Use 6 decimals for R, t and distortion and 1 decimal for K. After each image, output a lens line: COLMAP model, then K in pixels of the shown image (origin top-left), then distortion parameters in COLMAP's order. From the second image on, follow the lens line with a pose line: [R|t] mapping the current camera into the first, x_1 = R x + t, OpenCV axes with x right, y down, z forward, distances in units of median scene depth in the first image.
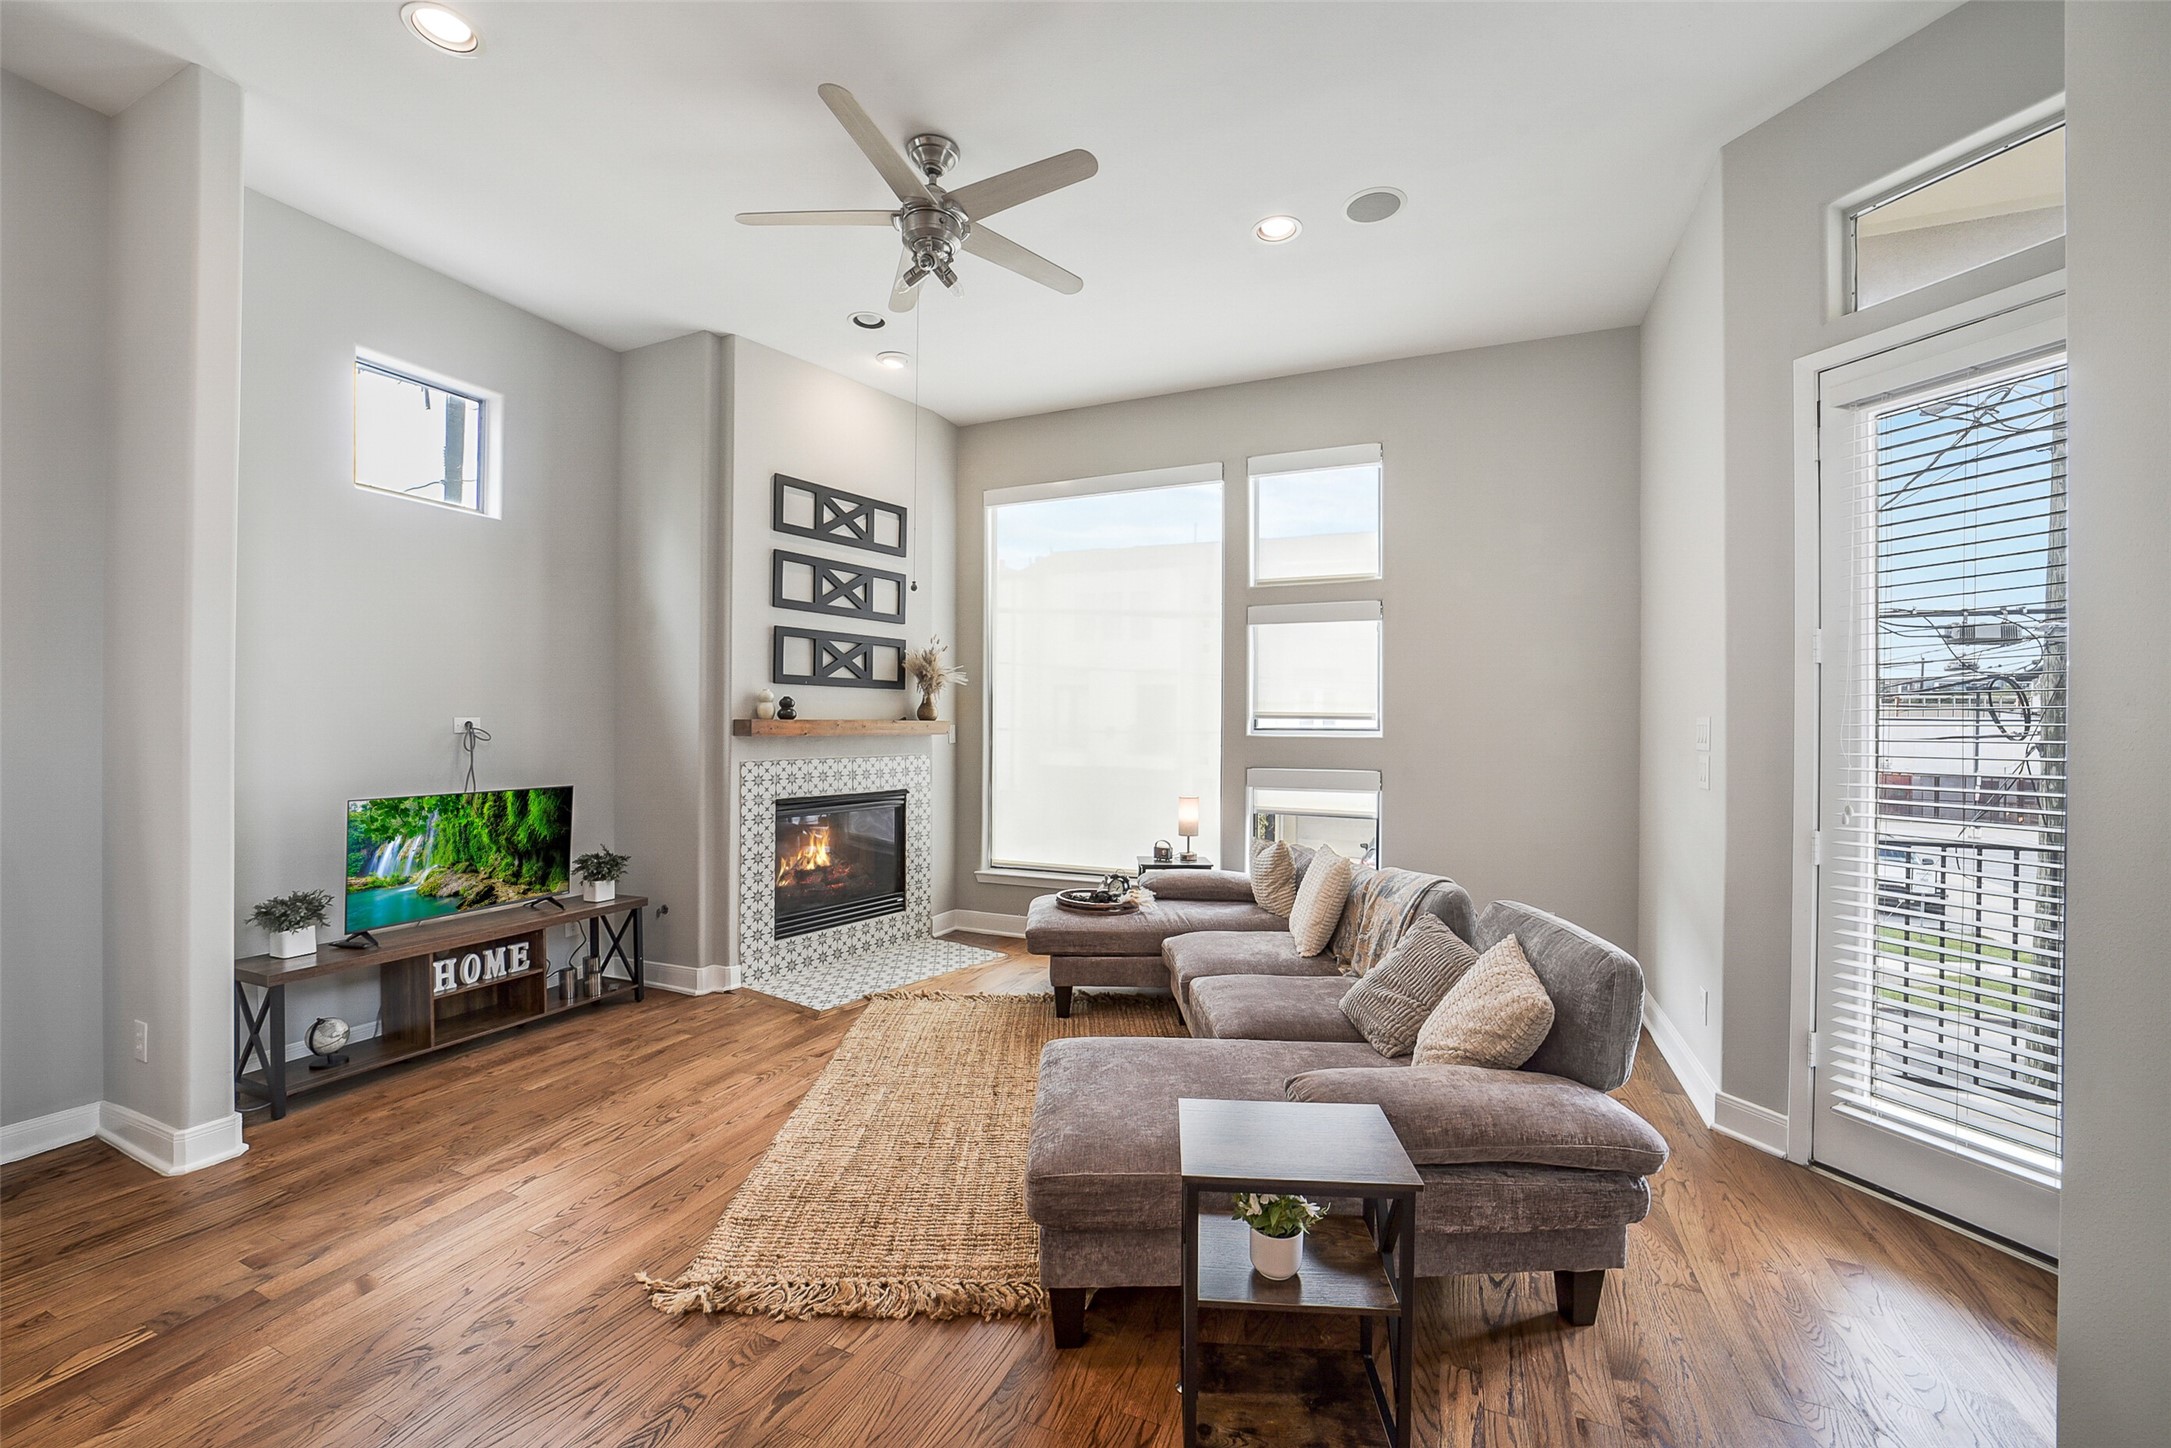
lens RADIAL K [[865.9, 0, 1049.4], [0, 865.9, 726.5], [0, 0, 1]] dist [-0.029688, 0.008208]
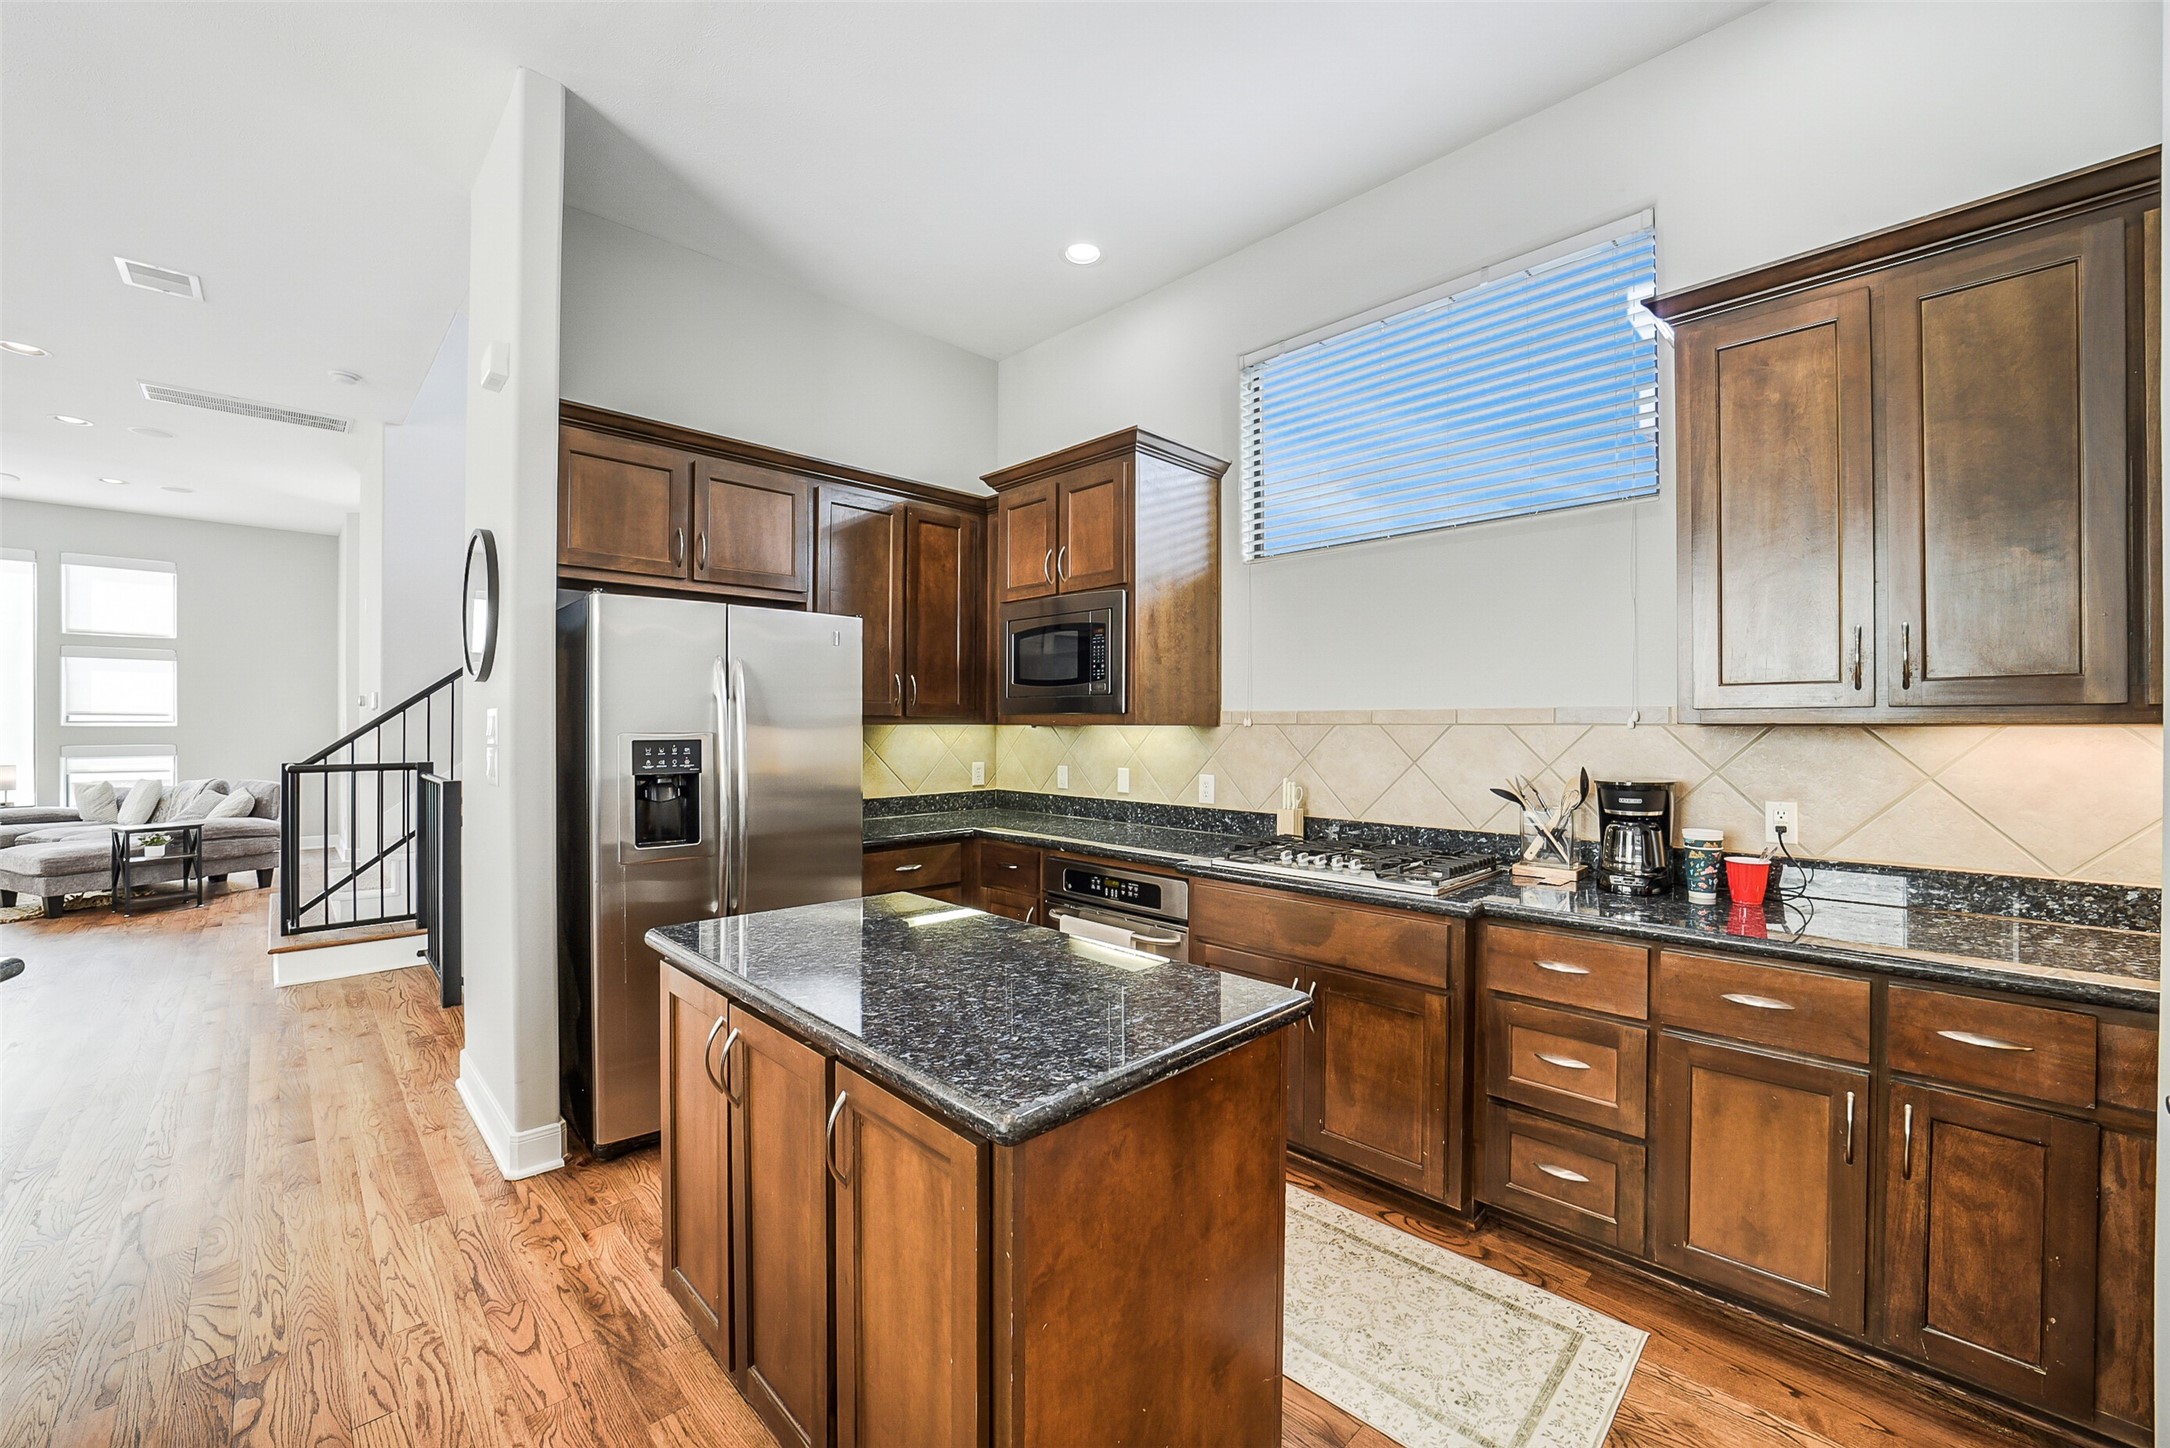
lens RADIAL K [[865.5, 0, 1099.7], [0, 865.5, 720.0], [0, 0, 1]] dist [-0.029688, 0.008208]
pose [[0.344618, -0.000226, 0.938743, -0.585497], [0.005262, 0.999985, -0.001691, 0.013074], [-0.938728, 0.005522, 0.344614, -1.375102]]
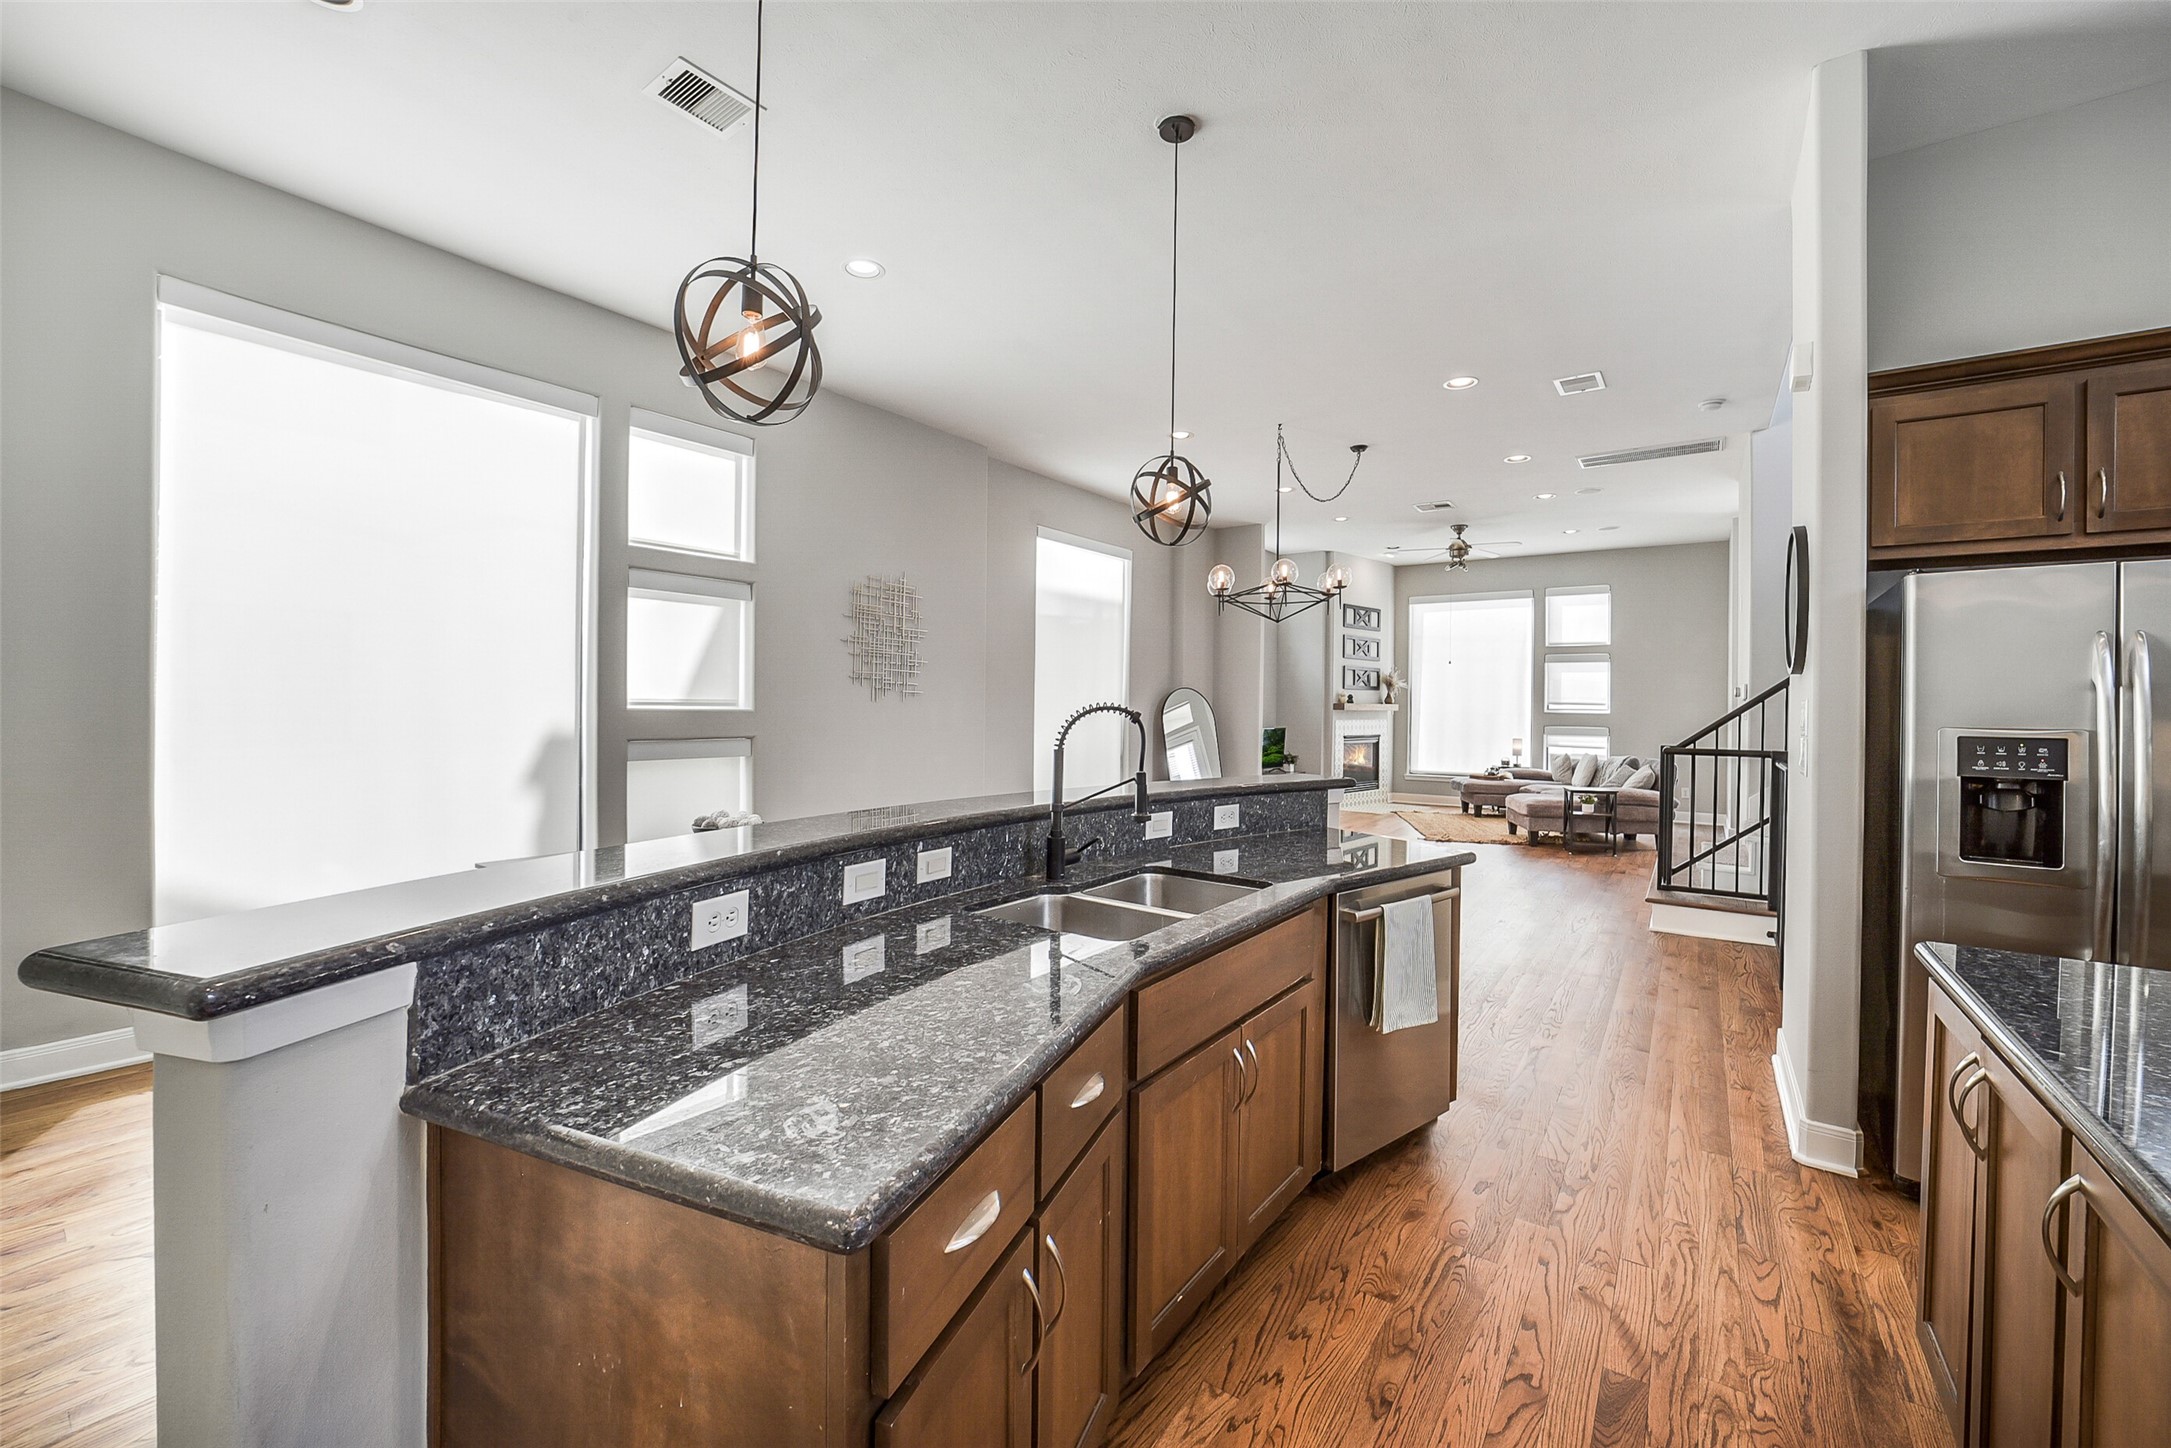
lens RADIAL K [[865.9, 0, 1068.7], [0, 865.9, 705.8], [0, 0, 1]] dist [-0.029688, 0.008208]
pose [[0.981046, 0.010418, -0.193493, -0.568373], [-0.011101, 0.999935, -0.002445, 0.013285], [0.193455, 0.004546, 0.981099, -1.470500]]
